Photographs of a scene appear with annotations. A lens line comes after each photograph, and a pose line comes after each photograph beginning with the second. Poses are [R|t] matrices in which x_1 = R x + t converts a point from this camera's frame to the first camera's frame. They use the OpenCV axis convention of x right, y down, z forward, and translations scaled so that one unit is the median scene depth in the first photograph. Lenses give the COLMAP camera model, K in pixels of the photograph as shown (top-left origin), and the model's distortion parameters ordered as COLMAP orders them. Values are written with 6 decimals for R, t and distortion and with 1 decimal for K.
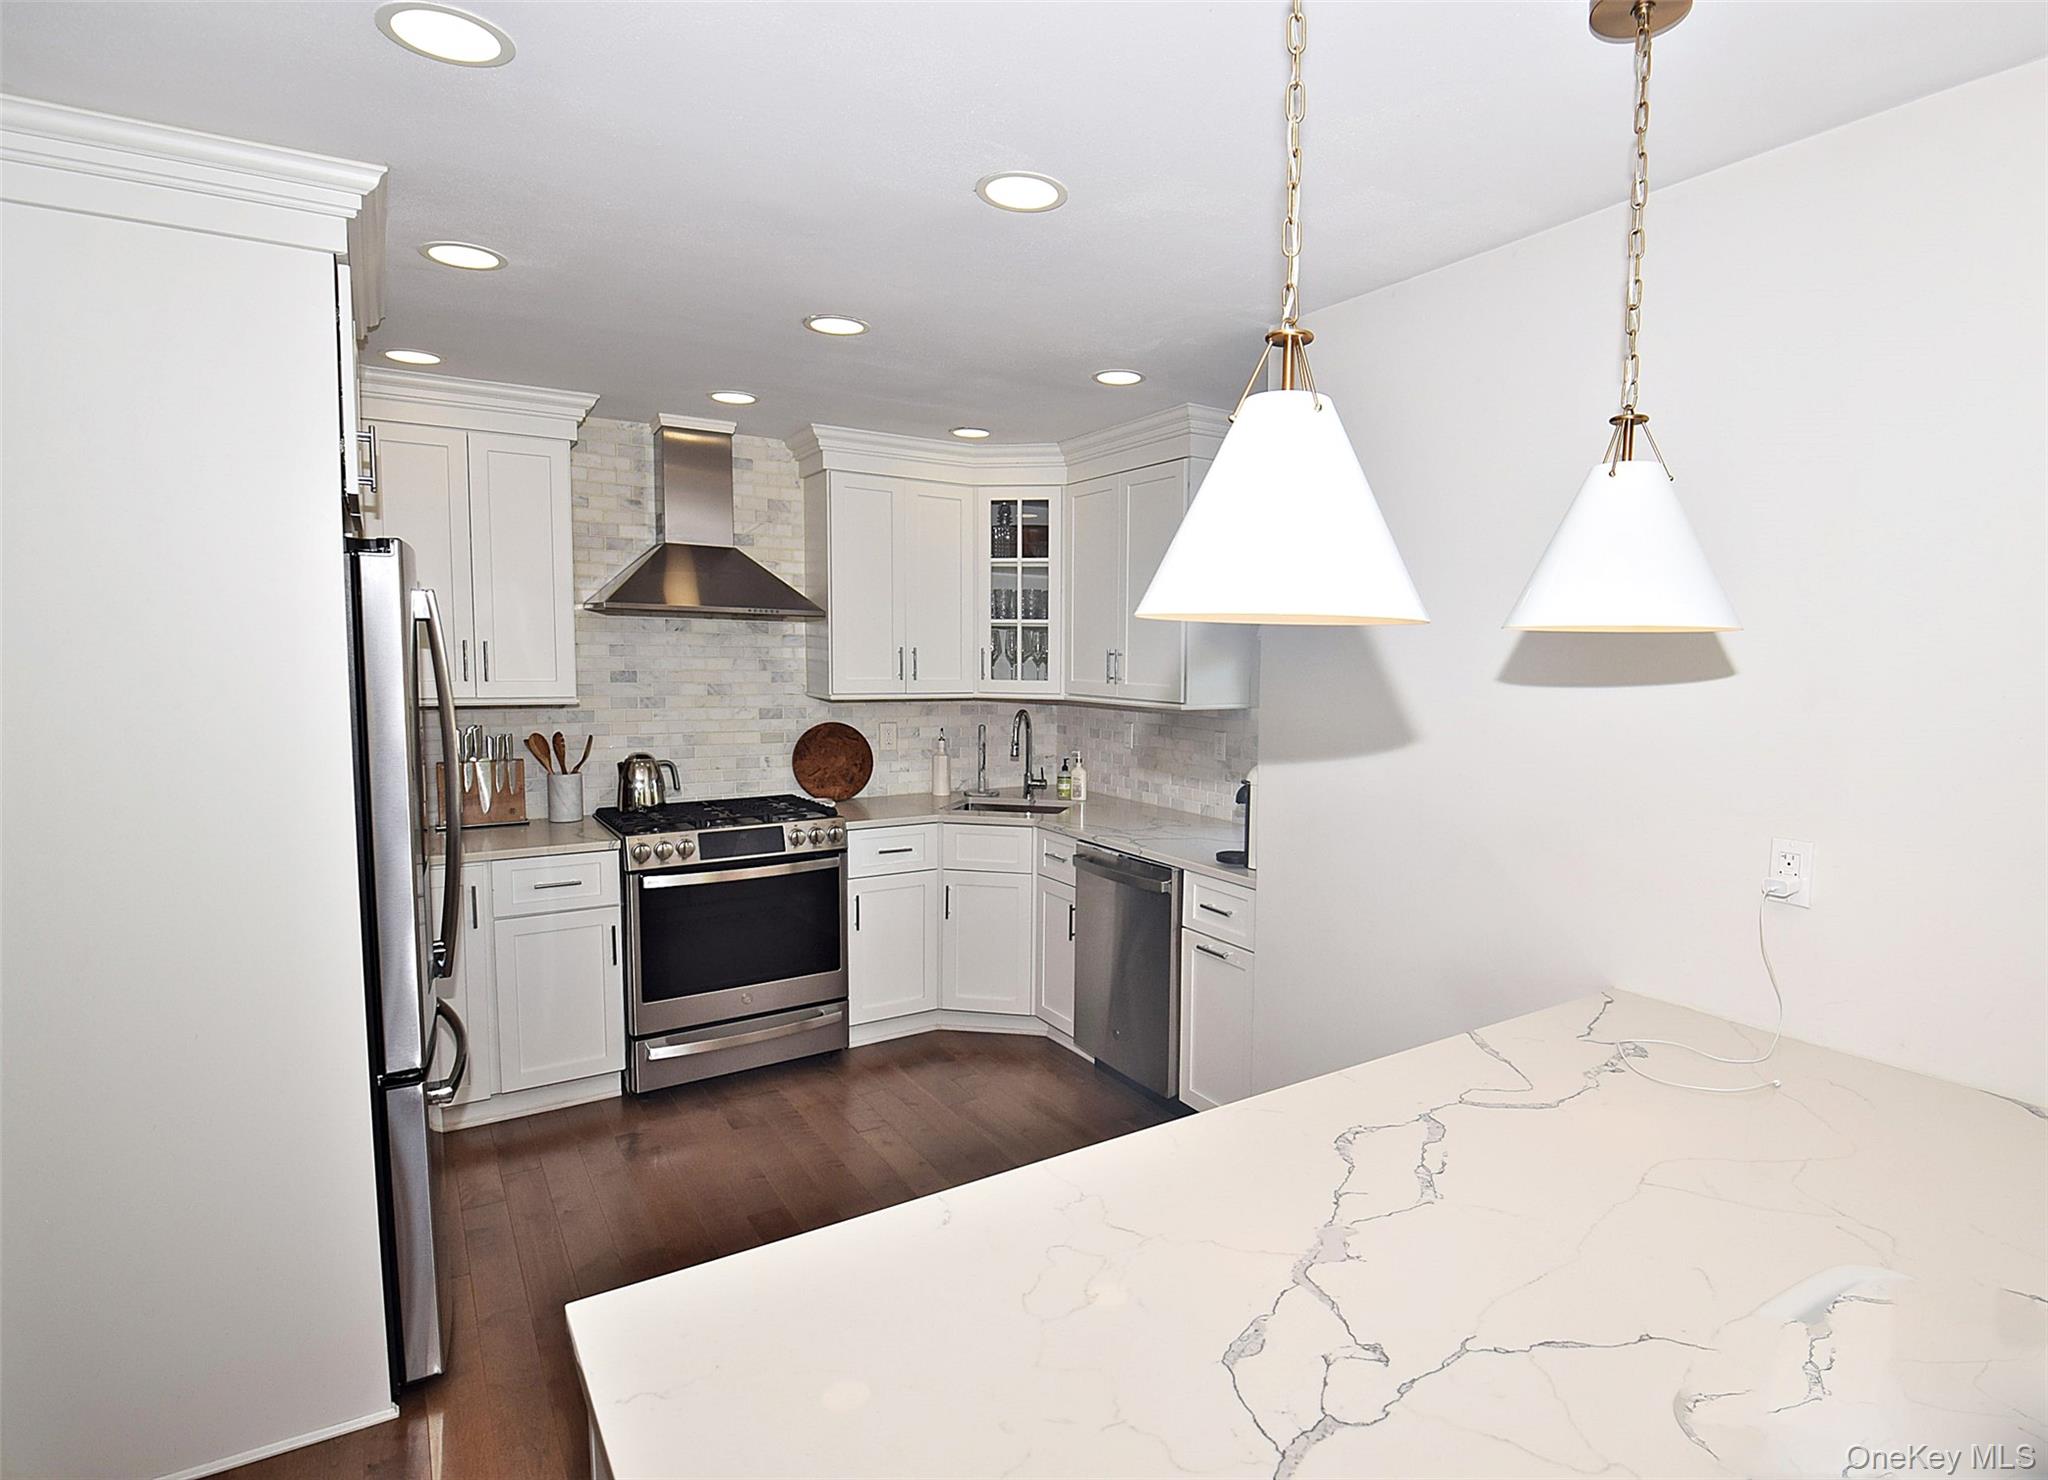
lens RADIAL K [[1057.4, 0, 1168.1], [0, 1057.4, 741.4], [0, 0, 1]] dist [-0.002679, -0.009264]
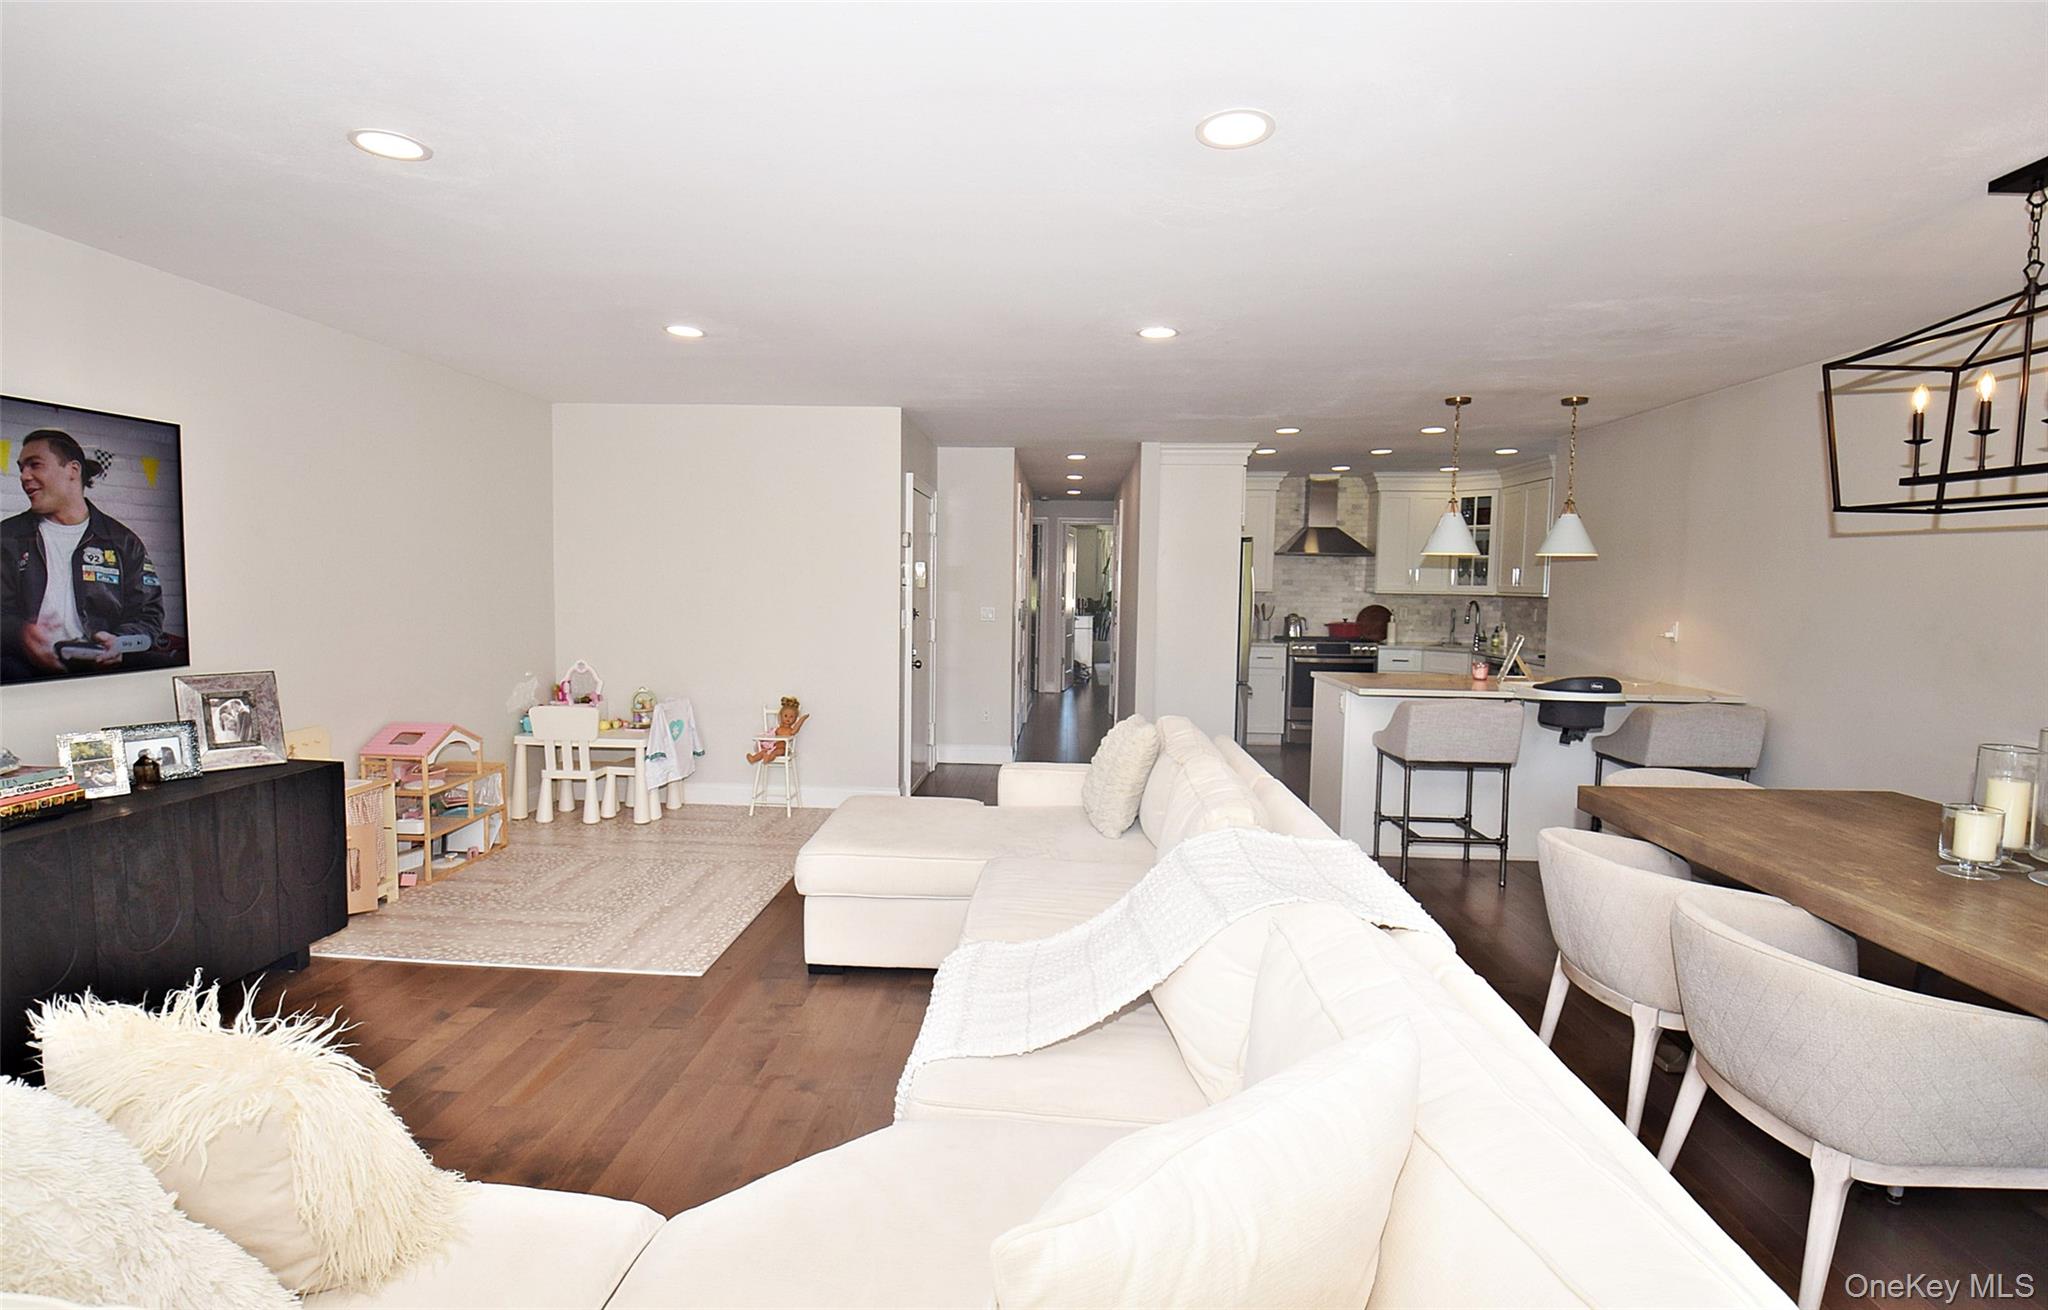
lens RADIAL K [[958.6, 0, 952.9], [0, 958.6, 663.3], [0, 0, 1]] dist [-0.038018, -0.003255]
pose [[0.731625, 0.052313, -0.679697, 0.420754], [-0.057020, 0.998253, 0.015454, 0.134907], [0.679318, 0.027450, 0.733330, -1.126736]]
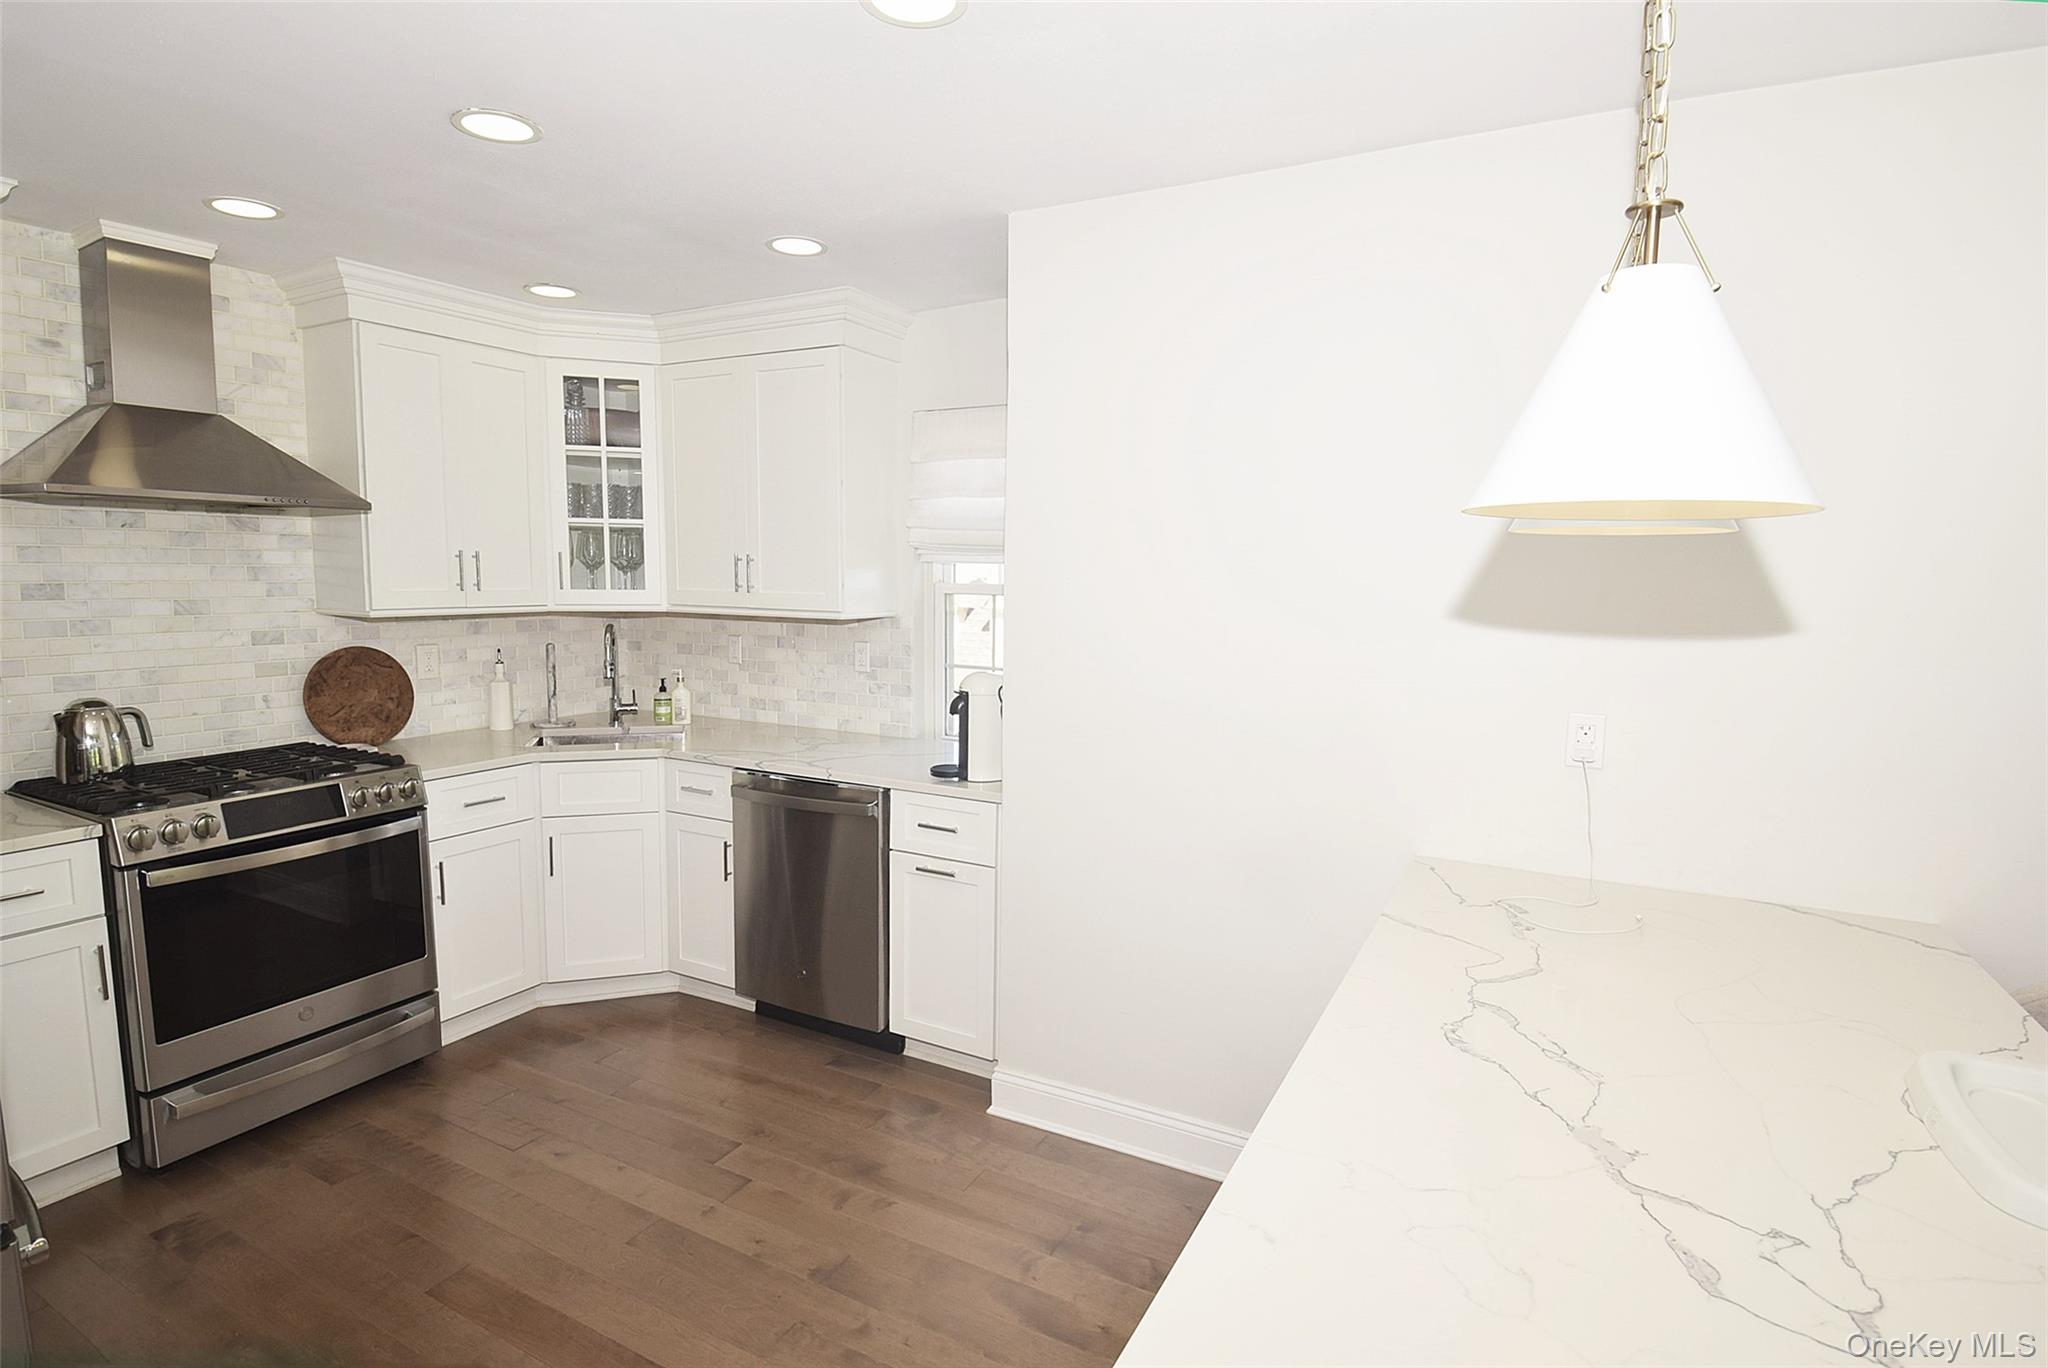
lens RADIAL K [[1008.6, 0, 1058.5], [0, 1008.6, 683.8], [0, 0, 1]] dist [-0.023568, -0.007734]
pose [[0.893529, -0.051320, 0.446064, -0.206409], [0.035144, 0.998392, 0.044467, -0.005348], [-0.447629, -0.024056, 0.893896, 0.119281]]
